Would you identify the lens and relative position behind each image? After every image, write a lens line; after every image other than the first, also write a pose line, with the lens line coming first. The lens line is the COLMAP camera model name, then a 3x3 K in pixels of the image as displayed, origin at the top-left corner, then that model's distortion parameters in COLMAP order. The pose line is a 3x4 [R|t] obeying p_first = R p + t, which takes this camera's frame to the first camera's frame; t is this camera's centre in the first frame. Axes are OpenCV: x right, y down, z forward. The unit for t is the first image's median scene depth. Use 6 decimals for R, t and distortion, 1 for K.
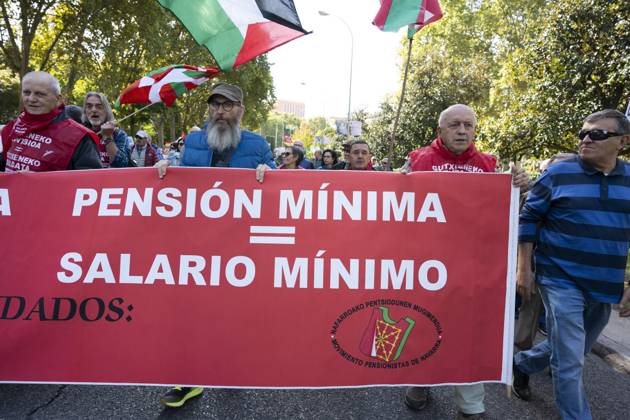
lens RADIAL K [[384.8, 0, 318.7], [0, 384.8, 212.4], [0, 0, 1]] dist [0.002666, 0.001770]
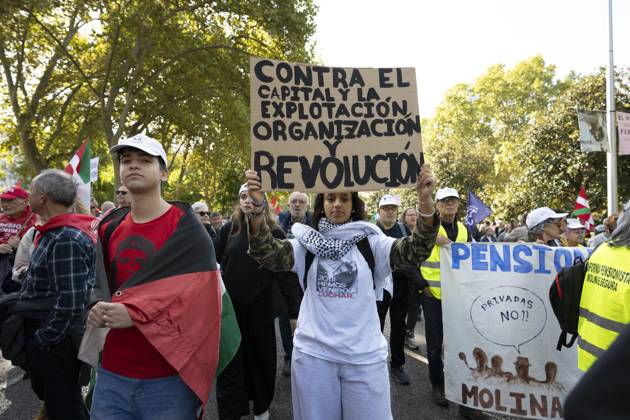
lens RADIAL K [[347.7, 0, 317.6], [0, 347.7, 207.9], [0, 0, 1]] dist [0.000024, 0.001525]
pose [[0.996485, -0.048243, -0.068484, -0.087443], [0.035402, 0.983453, -0.177669, 0.016974], [0.075922, 0.174620, 0.981704, -0.195522]]
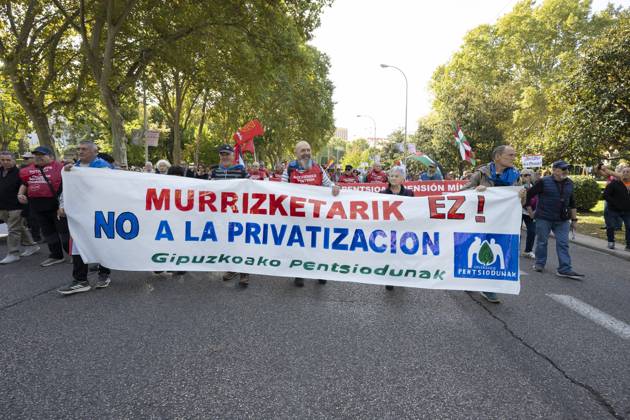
lens RADIAL K [[303.3, 0, 316.6], [0, 303.3, 211.2], [0, 0, 1]] dist [0.002520, 0.000499]
pose [[0.989797, -0.032527, -0.138720, -0.076904], [0.030822, 0.999421, -0.014423, 0.003316], [0.139109, 0.010000, 0.990227, -0.072317]]
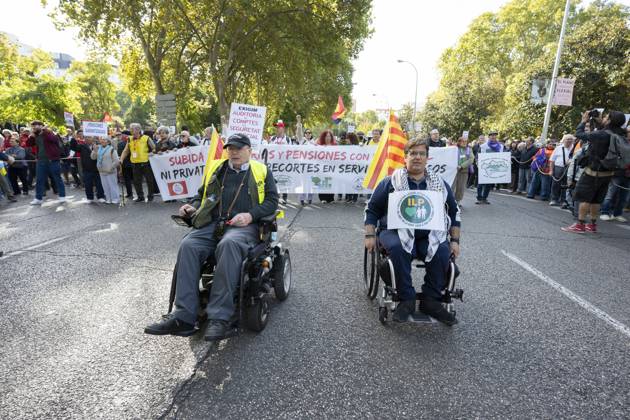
lens RADIAL K [[303.3, 0, 317.2], [0, 303.3, 208.7], [0, 0, 1]] dist [0.002520, 0.000499]
pose [[0.987709, -0.010993, -0.155919, -0.127357], [0.021917, 0.997409, 0.068520, 0.043272], [0.154761, -0.071095, 0.985390, -0.391666]]
